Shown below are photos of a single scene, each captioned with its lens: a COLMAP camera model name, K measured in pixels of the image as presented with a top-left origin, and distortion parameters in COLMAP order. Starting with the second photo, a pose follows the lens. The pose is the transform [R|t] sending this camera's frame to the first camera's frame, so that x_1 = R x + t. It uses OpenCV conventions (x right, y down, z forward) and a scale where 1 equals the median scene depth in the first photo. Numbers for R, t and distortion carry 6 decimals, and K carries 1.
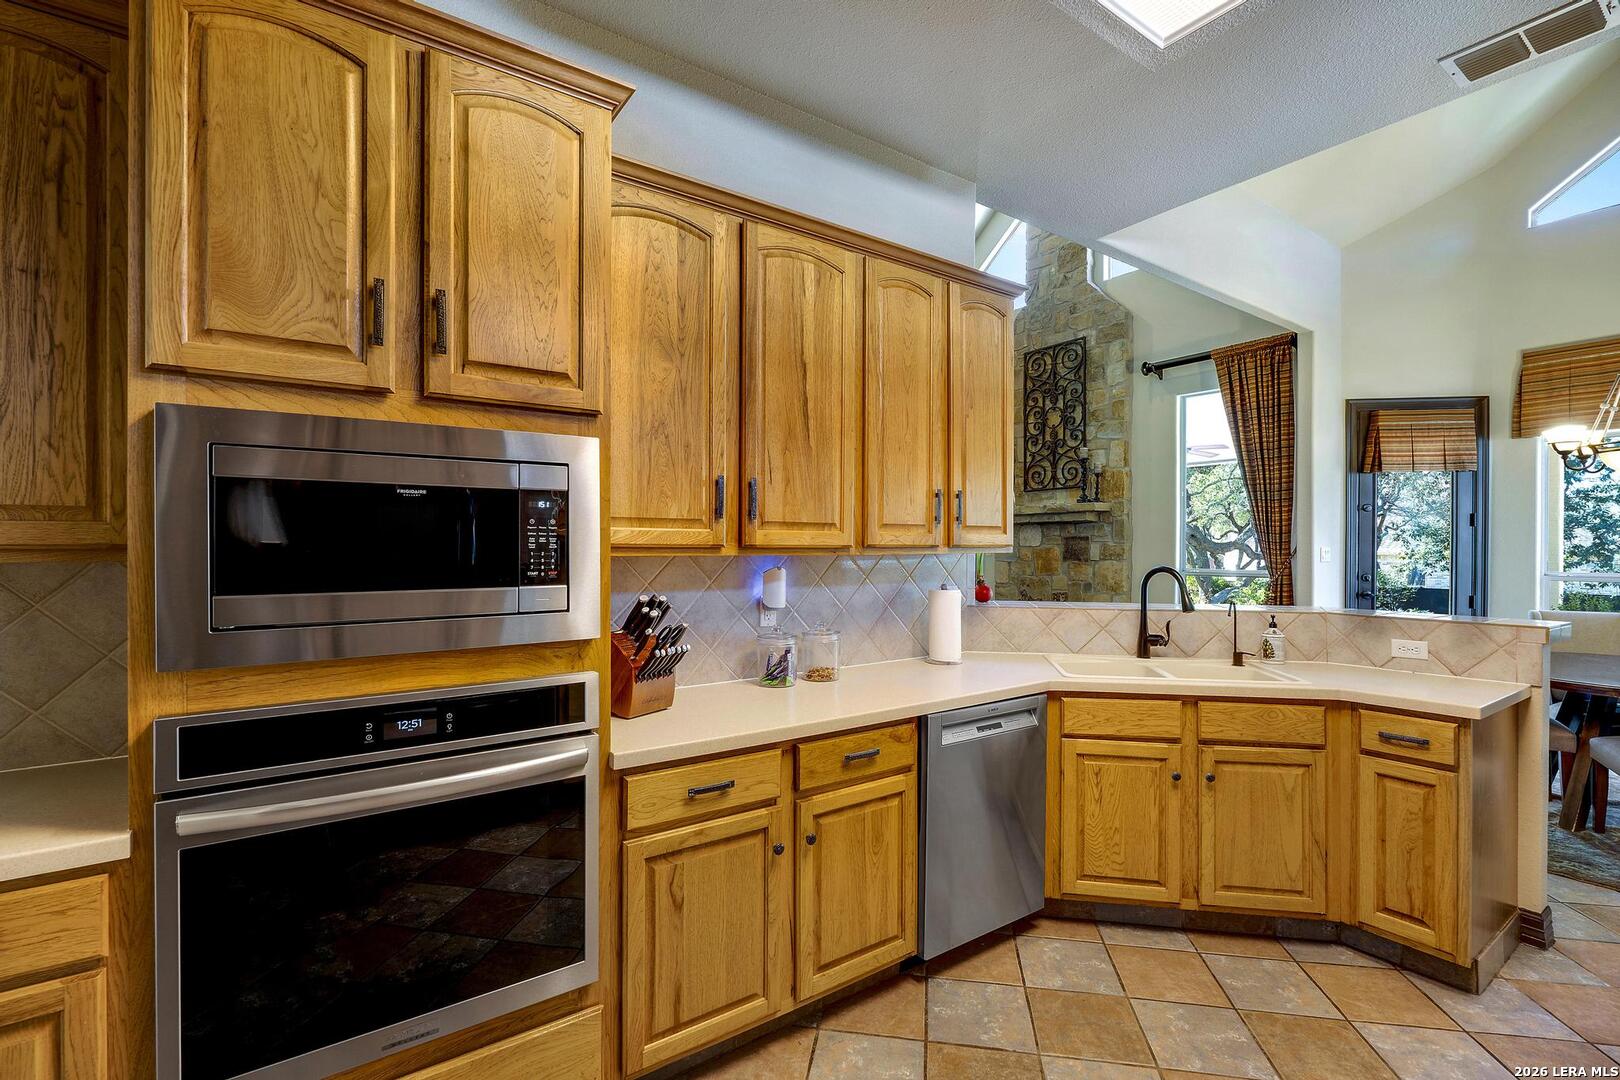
lens RADIAL K [[722.1, 0, 803.4], [0, 722.1, 548.7], [0, 0, 1]] dist [-0.000897, 0.000102]
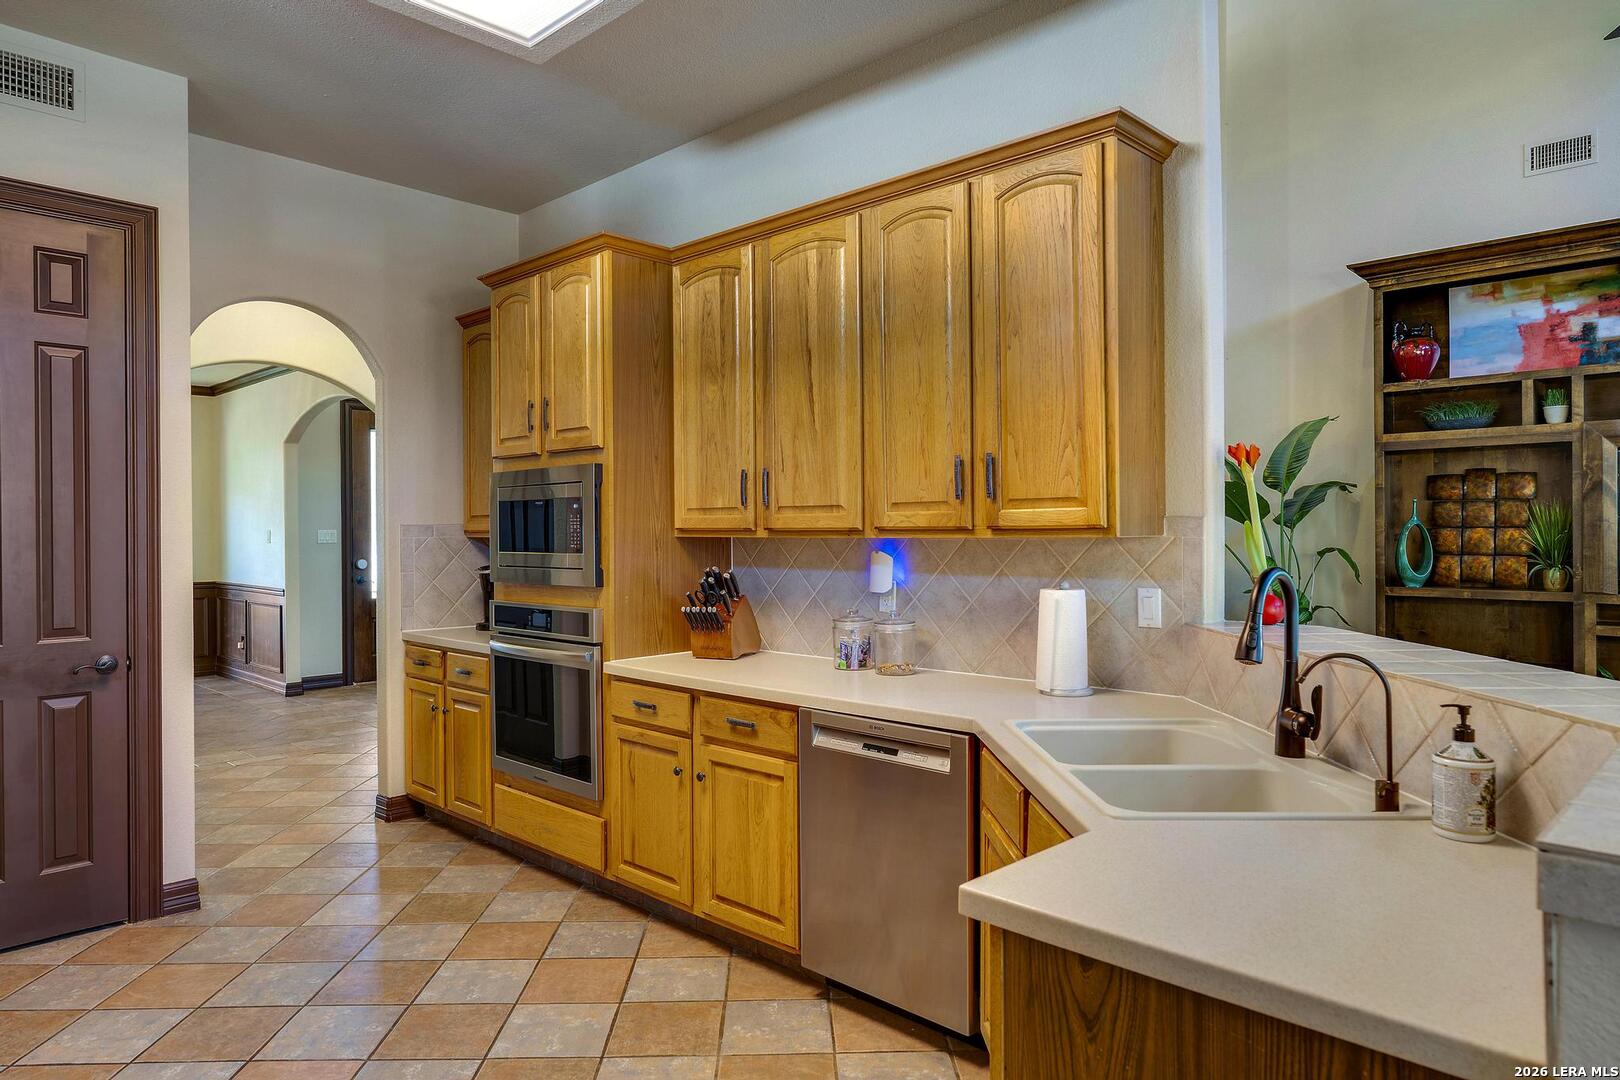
lens RADIAL K [[1004.8, 0, 803.7], [0, 1004.8, 540.1], [0, 0, 1]] dist [0.007865, 0.002845]
pose [[0.190314, 0.006822, -0.981700, 1.273921], [0.001656, 0.999972, 0.007270, 0.001870], [0.981722, -0.003010, 0.190297, 0.656065]]
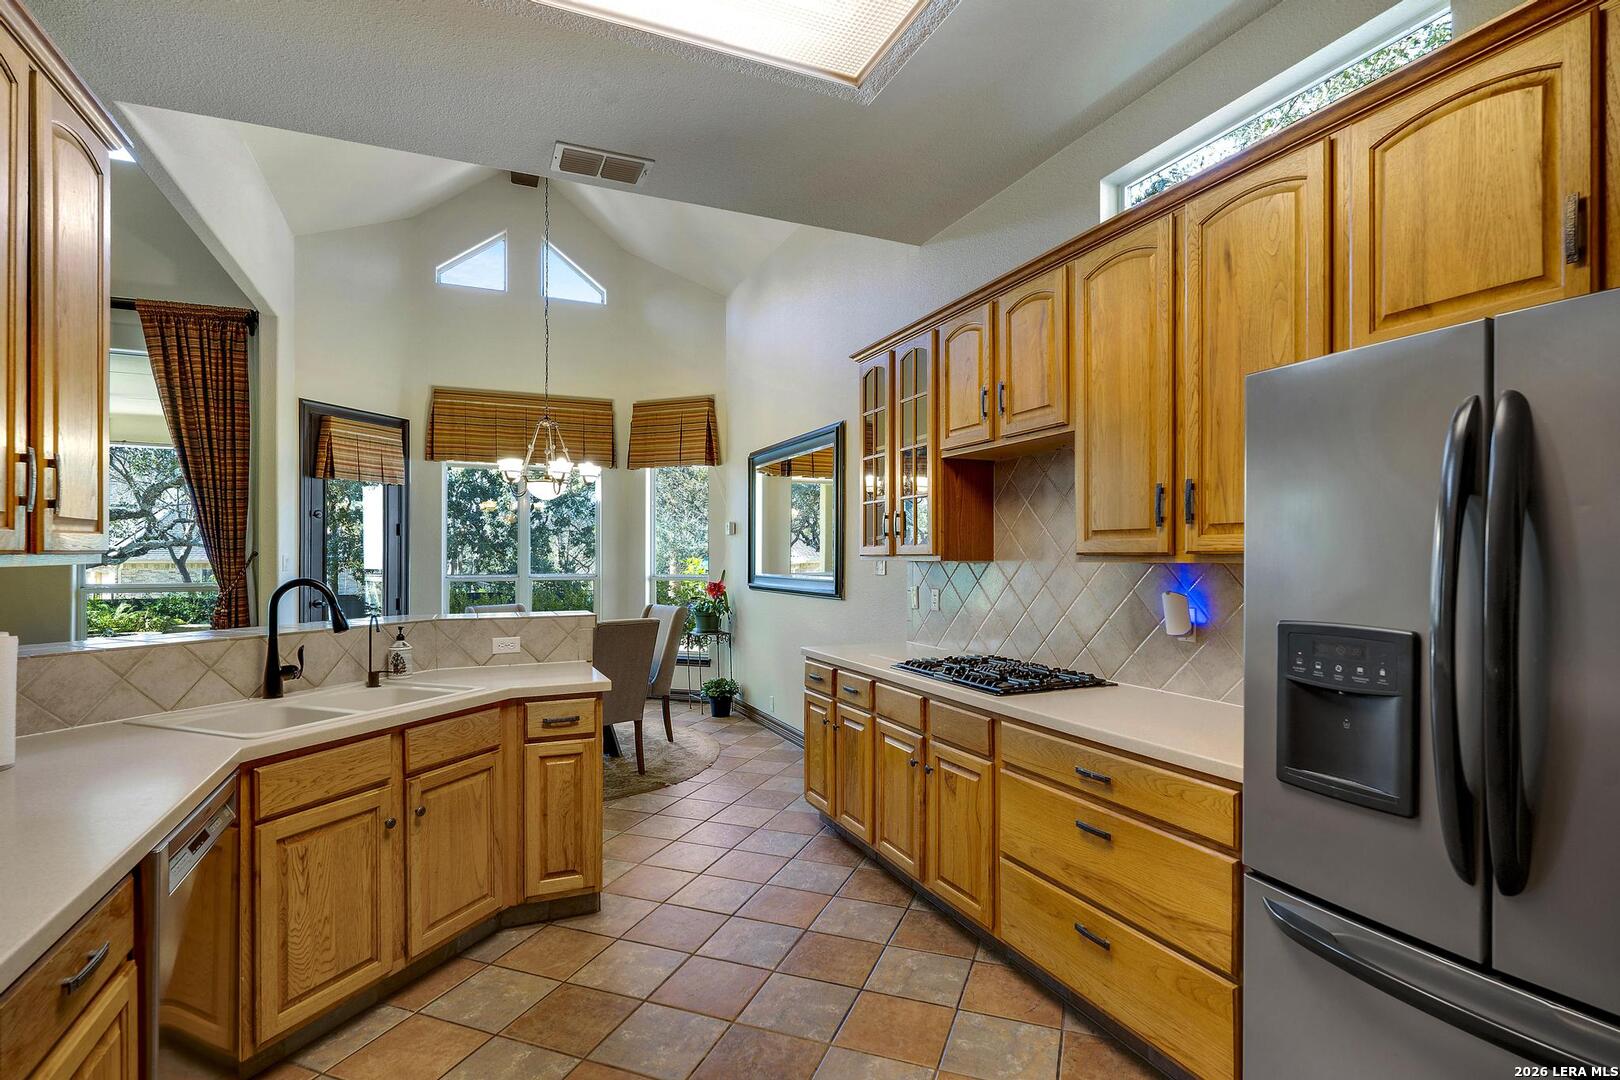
lens RADIAL K [[785.9, 0, 804.3], [0, 785.9, 561.0], [0, 0, 1]] dist [-0.002819, 0.000732]
pose [[0.195237, -0.008665, 0.980718, -0.286696], [0.002815, 0.999962, 0.008274, -0.000321], [-0.980752, 0.001145, 0.195253, 0.331606]]
